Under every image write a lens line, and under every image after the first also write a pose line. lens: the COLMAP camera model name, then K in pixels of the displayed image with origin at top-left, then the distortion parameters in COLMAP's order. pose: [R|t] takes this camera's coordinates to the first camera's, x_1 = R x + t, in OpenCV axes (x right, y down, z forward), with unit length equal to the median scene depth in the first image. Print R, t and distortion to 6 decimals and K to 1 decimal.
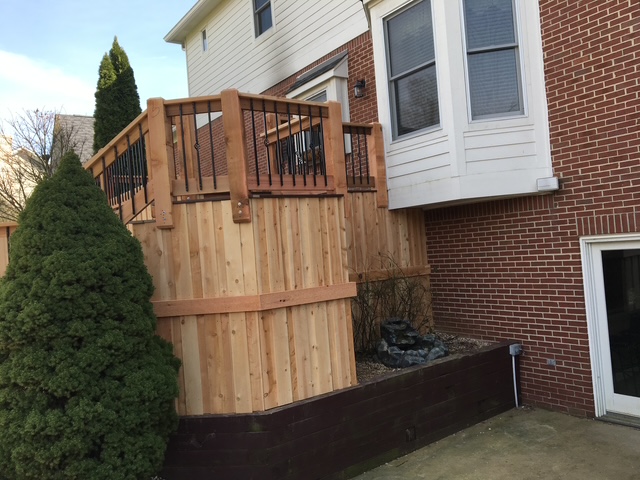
lens RADIAL K [[535.7, 0, 323.0], [0, 535.7, 238.7], [0, 0, 1]] dist [0.085544, -0.122625]
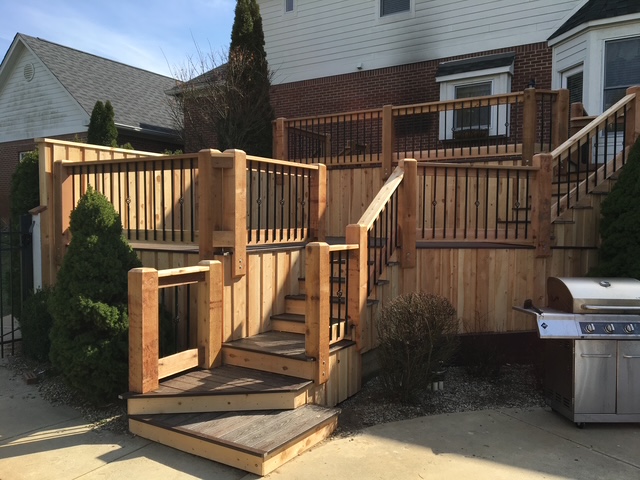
lens RADIAL K [[535.7, 0, 323.0], [0, 535.7, 238.7], [0, 0, 1]] dist [0.085544, -0.122625]
pose [[0.912796, 0.073880, 0.401678, -1.517285], [-0.088871, 0.995866, 0.018789, 0.152210], [-0.398630, -0.052848, 0.915588, 0.070553]]
